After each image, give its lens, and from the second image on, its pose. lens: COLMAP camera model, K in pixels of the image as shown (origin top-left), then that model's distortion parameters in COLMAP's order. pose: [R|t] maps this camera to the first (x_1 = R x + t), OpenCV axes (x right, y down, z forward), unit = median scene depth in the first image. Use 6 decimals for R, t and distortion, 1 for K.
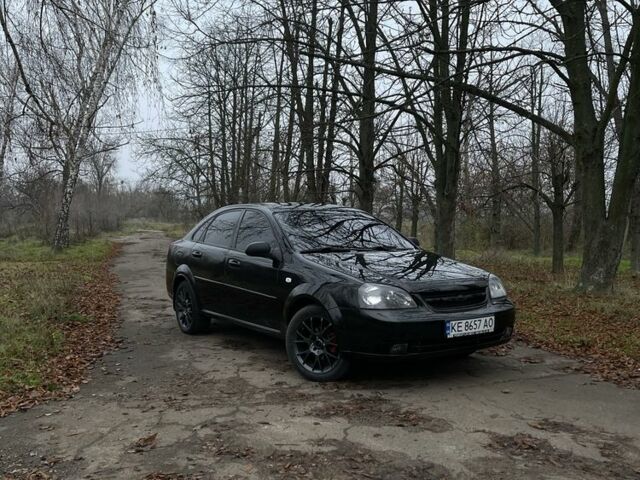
lens RADIAL K [[634.8, 0, 316.9], [0, 634.8, 237.9], [0, 0, 1]] dist [0.020750, 0.000000]
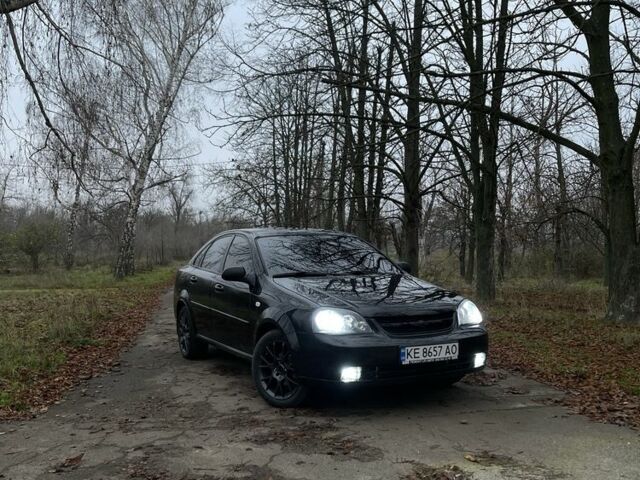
lens RADIAL K [[634.8, 0, 319.3], [0, 634.8, 238.4], [0, 0, 1]] dist [0.020750, 0.000000]
pose [[0.994267, -0.004944, -0.106816, 0.120548], [0.000172, 0.999003, -0.044640, 0.005698], [0.106930, 0.044366, 0.993276, 0.011323]]
